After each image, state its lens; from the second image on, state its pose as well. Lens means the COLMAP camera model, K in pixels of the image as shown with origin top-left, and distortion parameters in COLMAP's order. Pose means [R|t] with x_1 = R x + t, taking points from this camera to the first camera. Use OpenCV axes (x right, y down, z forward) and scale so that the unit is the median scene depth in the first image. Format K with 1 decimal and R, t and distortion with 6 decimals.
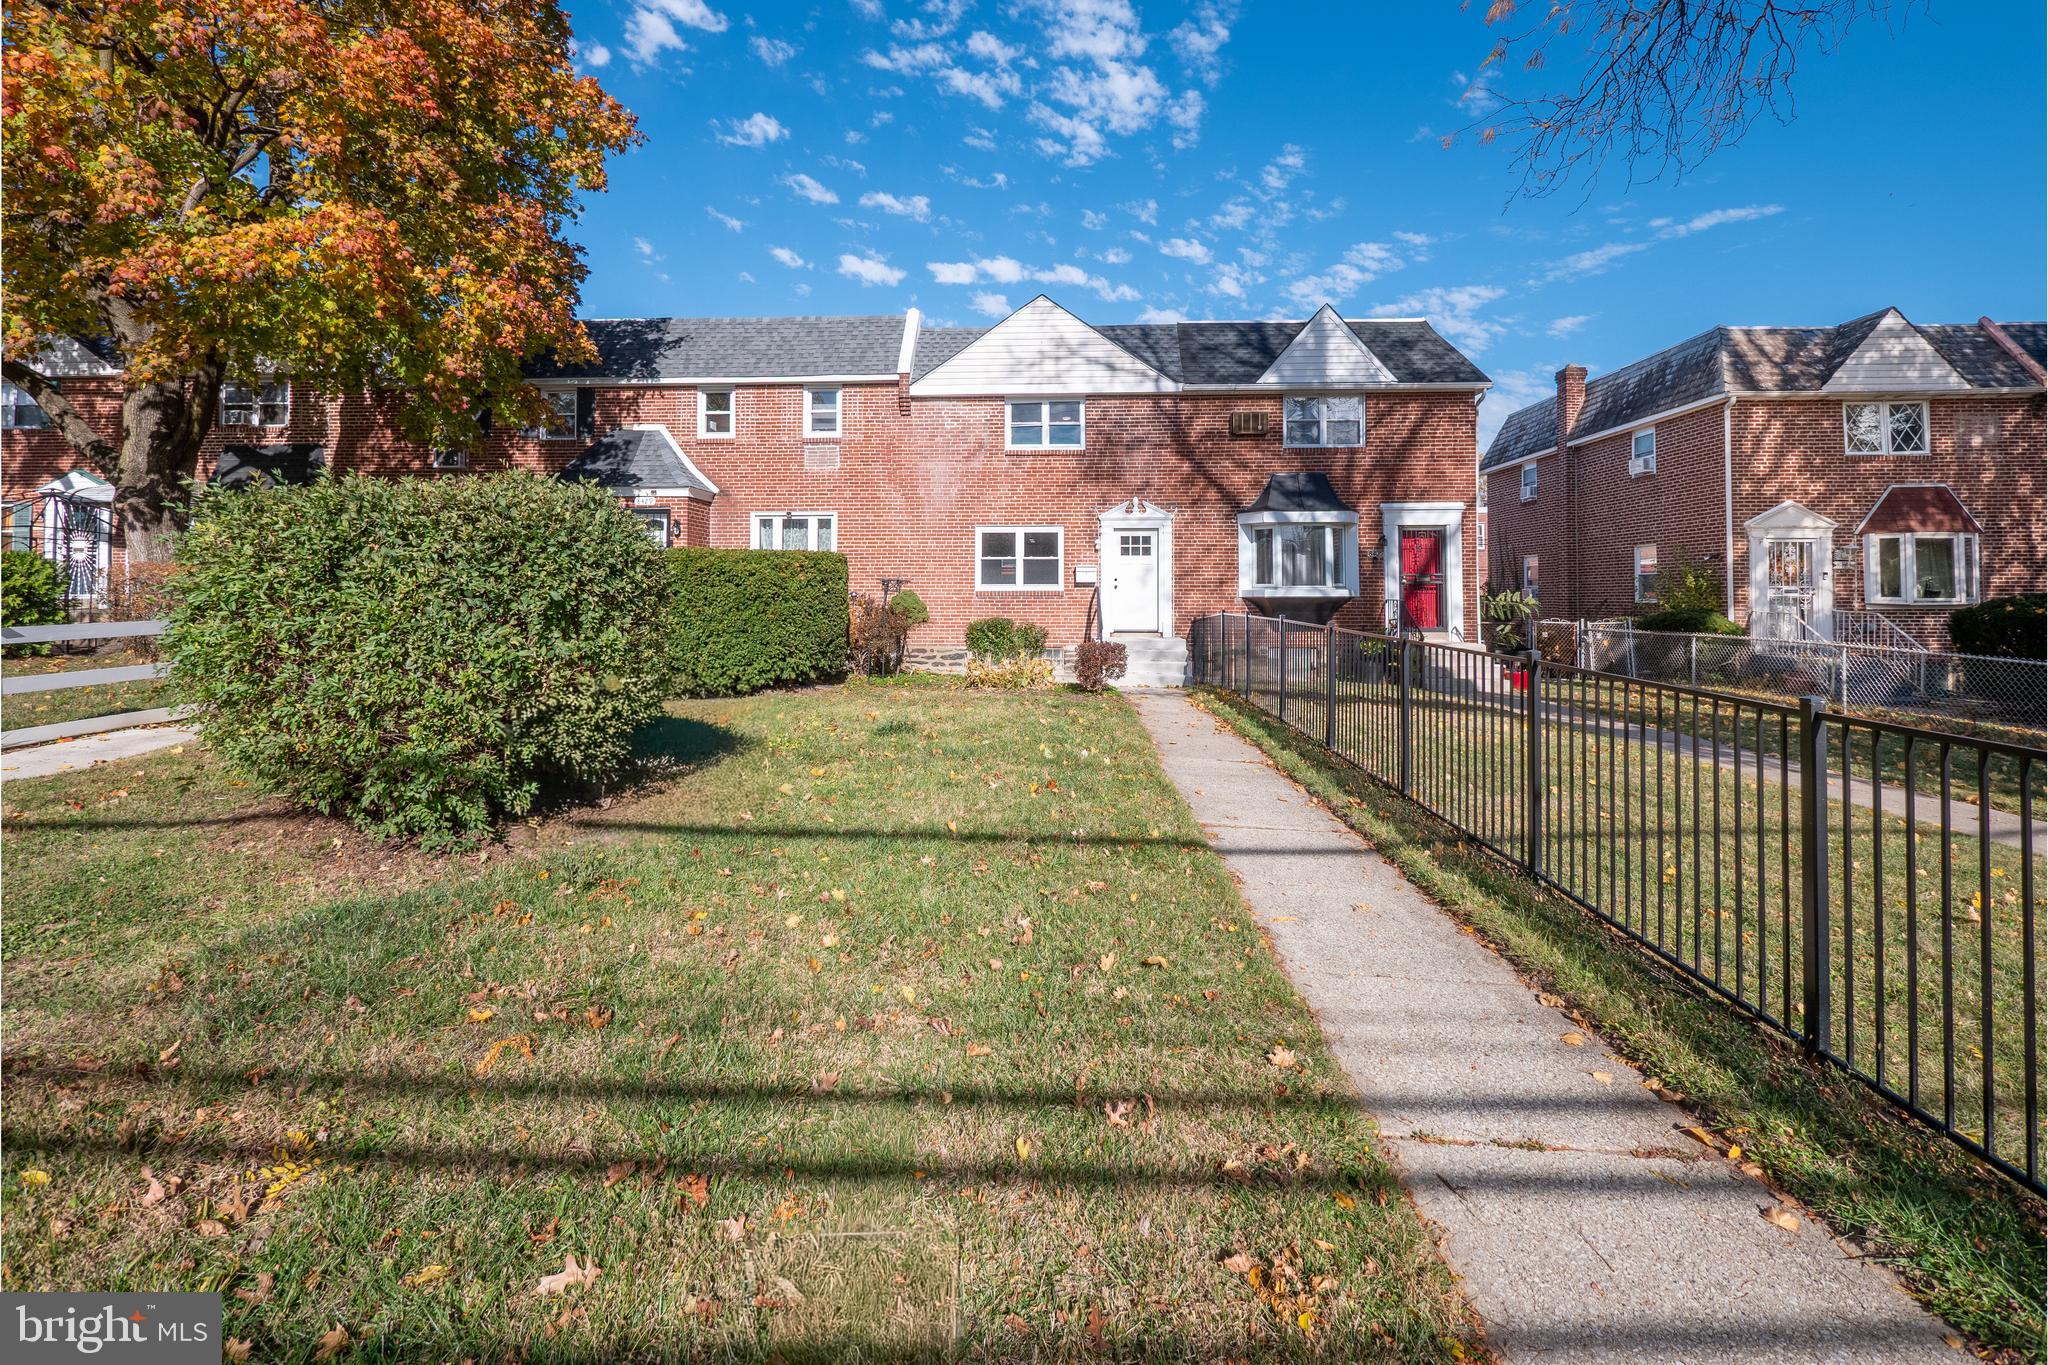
lens RADIAL K [[861.0, 0, 984.3], [0, 861.0, 585.1], [0, 0, 1]] dist [-0.007914, 0.001093]
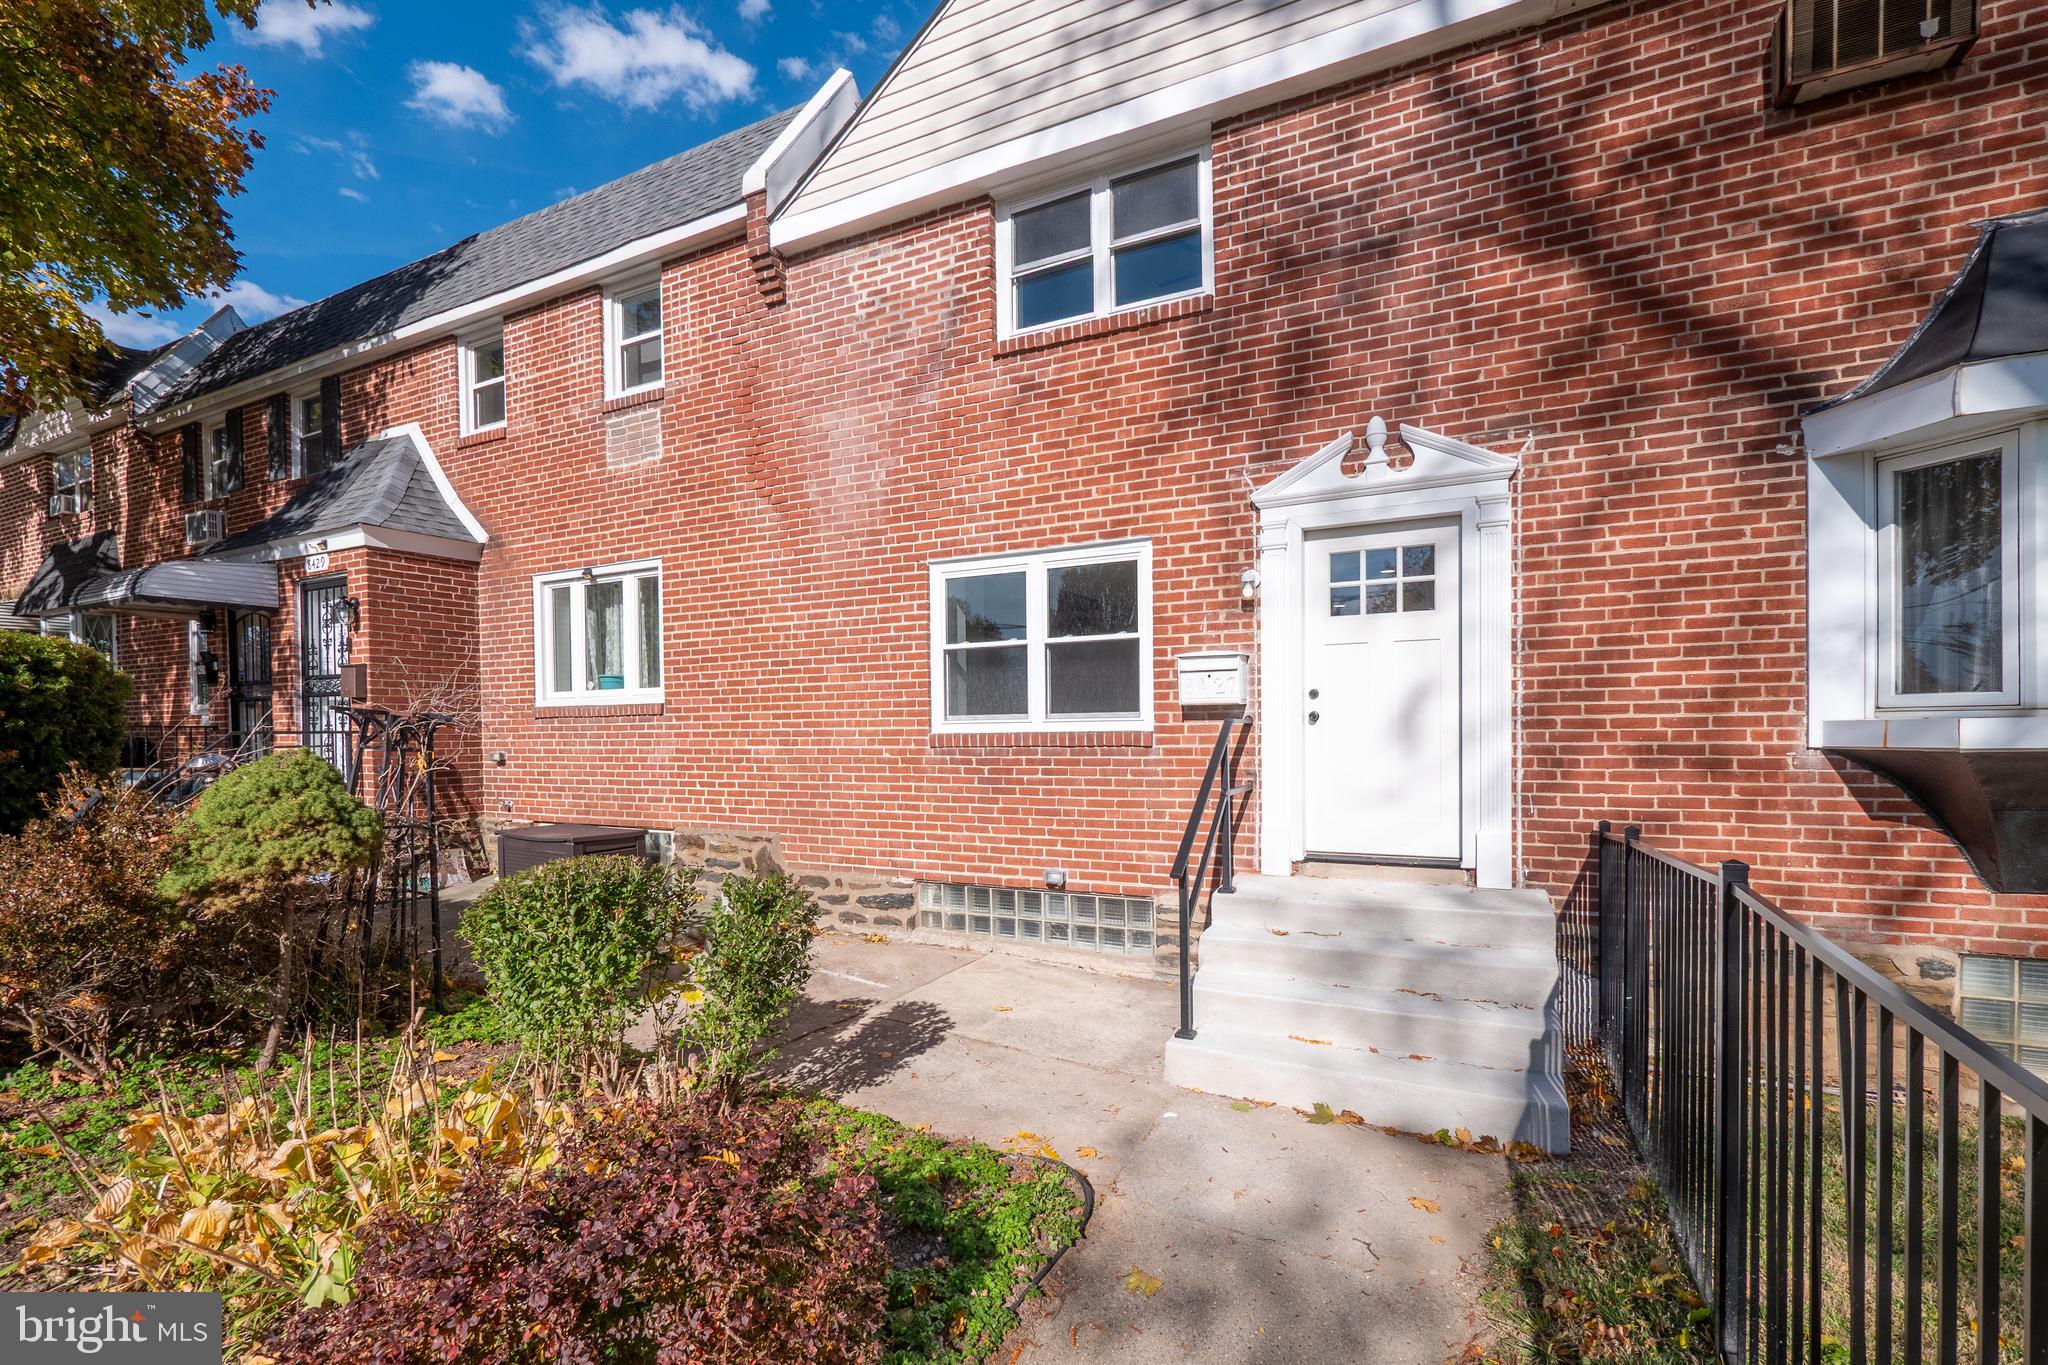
lens RADIAL K [[861.0, 0, 1035.1], [0, 861.0, 763.0], [0, 0, 1]] dist [-0.007914, 0.001093]
pose [[0.921485, 0.003675, -0.388397, 0.182827], [0.003850, 0.999820, 0.018593, 0.013079], [0.388396, -0.018629, 0.921304, 0.674512]]
